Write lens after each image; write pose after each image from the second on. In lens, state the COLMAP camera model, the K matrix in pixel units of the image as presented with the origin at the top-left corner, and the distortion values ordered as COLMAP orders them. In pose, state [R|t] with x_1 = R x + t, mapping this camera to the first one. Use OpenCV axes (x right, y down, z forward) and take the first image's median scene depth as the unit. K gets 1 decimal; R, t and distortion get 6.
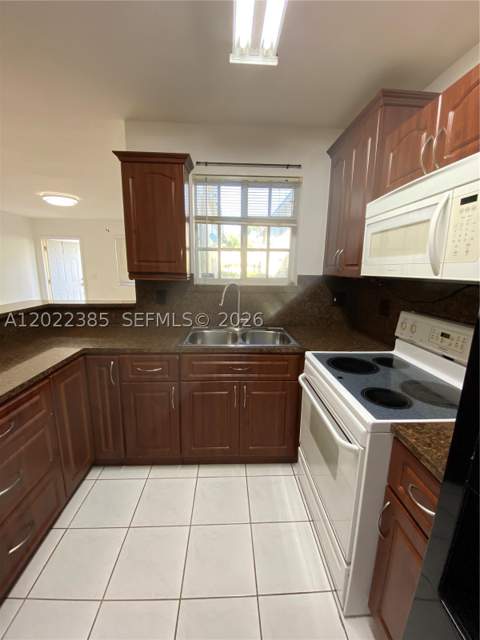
lens RADIAL K [[257.4, 0, 238.2], [0, 257.4, 318.4], [0, 0, 1]] dist [0.029458, -0.029287]
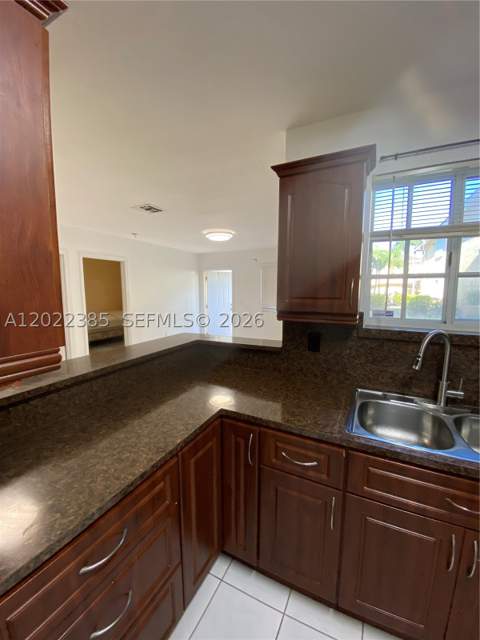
lens RADIAL K [[257.4, 0, 238.2], [0, 257.4, 318.4], [0, 0, 1]] dist [0.029458, -0.029287]
pose [[0.870817, 0.038662, -0.490085, -0.151135], [-0.079516, 0.994853, -0.062808, -0.105601], [0.485134, 0.093663, 0.869409, 0.272813]]
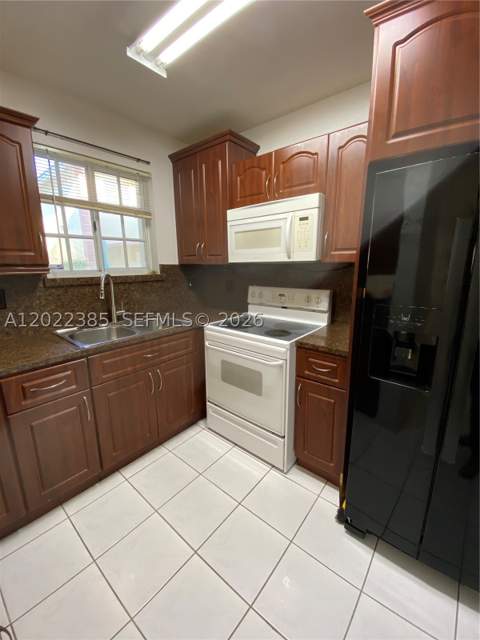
lens RADIAL K [[257.4, 0, 238.2], [0, 257.4, 318.4], [0, 0, 1]] dist [0.029458, -0.029287]
pose [[0.673925, -0.172627, 0.718349, -0.453515], [0.156060, 0.983641, 0.089970, 0.012289], [-0.722129, 0.051473, 0.689841, 0.021508]]
